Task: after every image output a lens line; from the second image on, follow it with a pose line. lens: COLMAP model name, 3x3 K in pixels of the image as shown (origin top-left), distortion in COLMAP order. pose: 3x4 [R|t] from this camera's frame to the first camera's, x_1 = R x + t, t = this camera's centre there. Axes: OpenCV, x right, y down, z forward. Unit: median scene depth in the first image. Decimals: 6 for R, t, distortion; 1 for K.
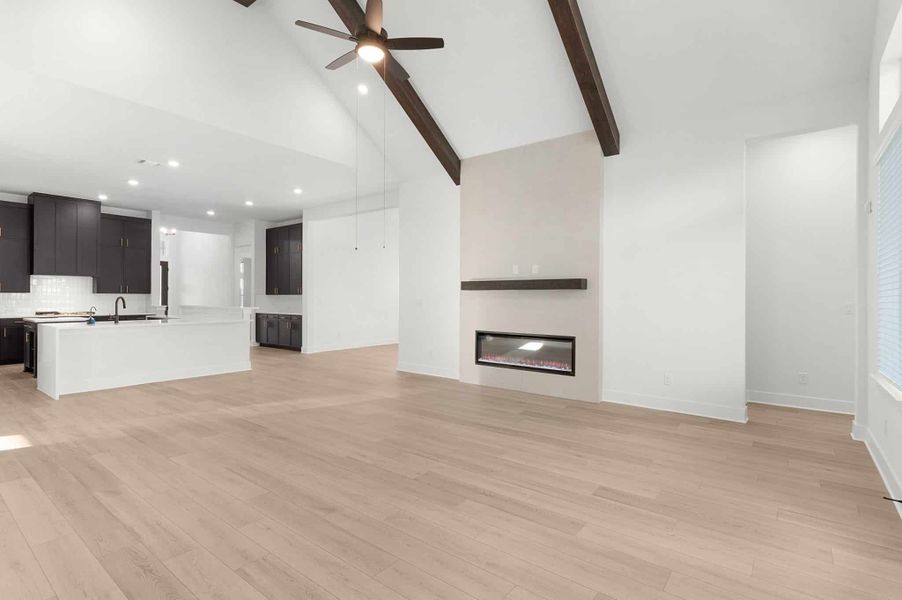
lens RADIAL K [[439.6, 0, 446.7], [0, 439.6, 298.4], [0, 0, 1]] dist [-0.001436, -0.000403]
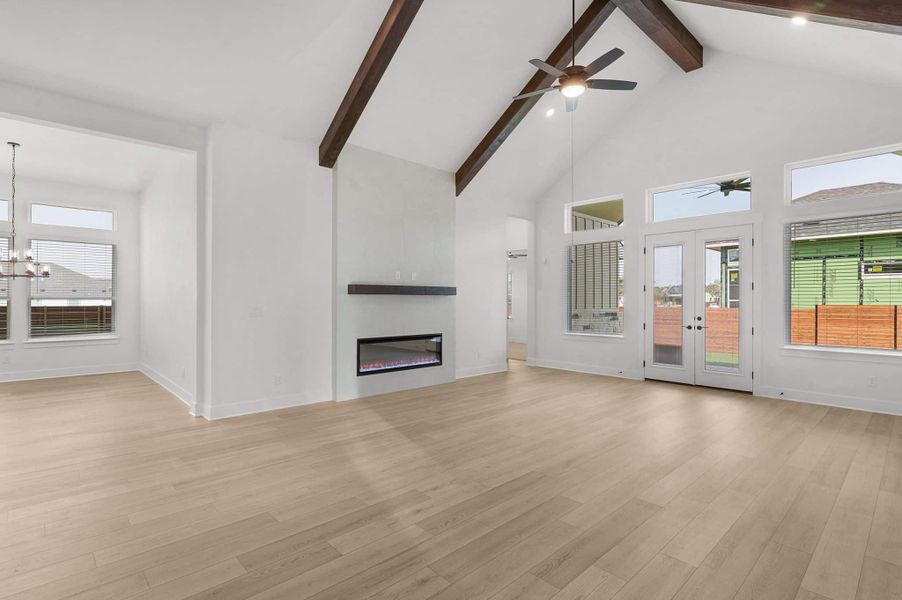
lens RADIAL K [[439.6, 0, 446.7], [0, 439.6, 298.4], [0, 0, 1]] dist [-0.001436, -0.000403]
pose [[0.162239, -0.002868, 0.986747, -0.881769], [0.002305, 0.999994, 0.002528, -0.013517], [-0.986749, 0.001864, 0.162244, 0.743195]]
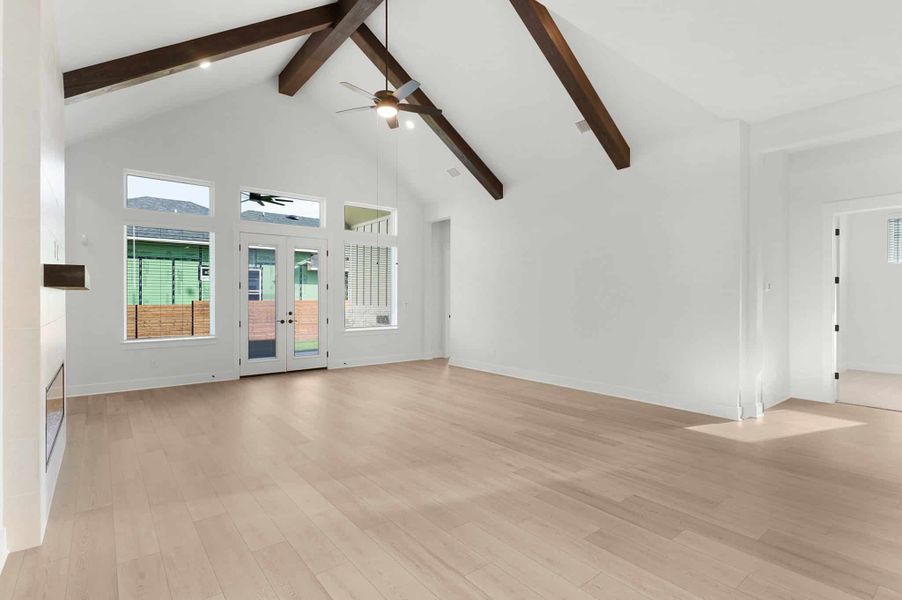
lens RADIAL K [[439.6, 0, 446.7], [0, 439.6, 298.4], [0, 0, 1]] dist [-0.001436, -0.000403]
pose [[-0.971693, -0.007231, 0.236136, -0.416407], [-0.005308, 0.999947, 0.008778, -0.015743], [-0.236187, 0.007276, -0.971680, 1.448952]]
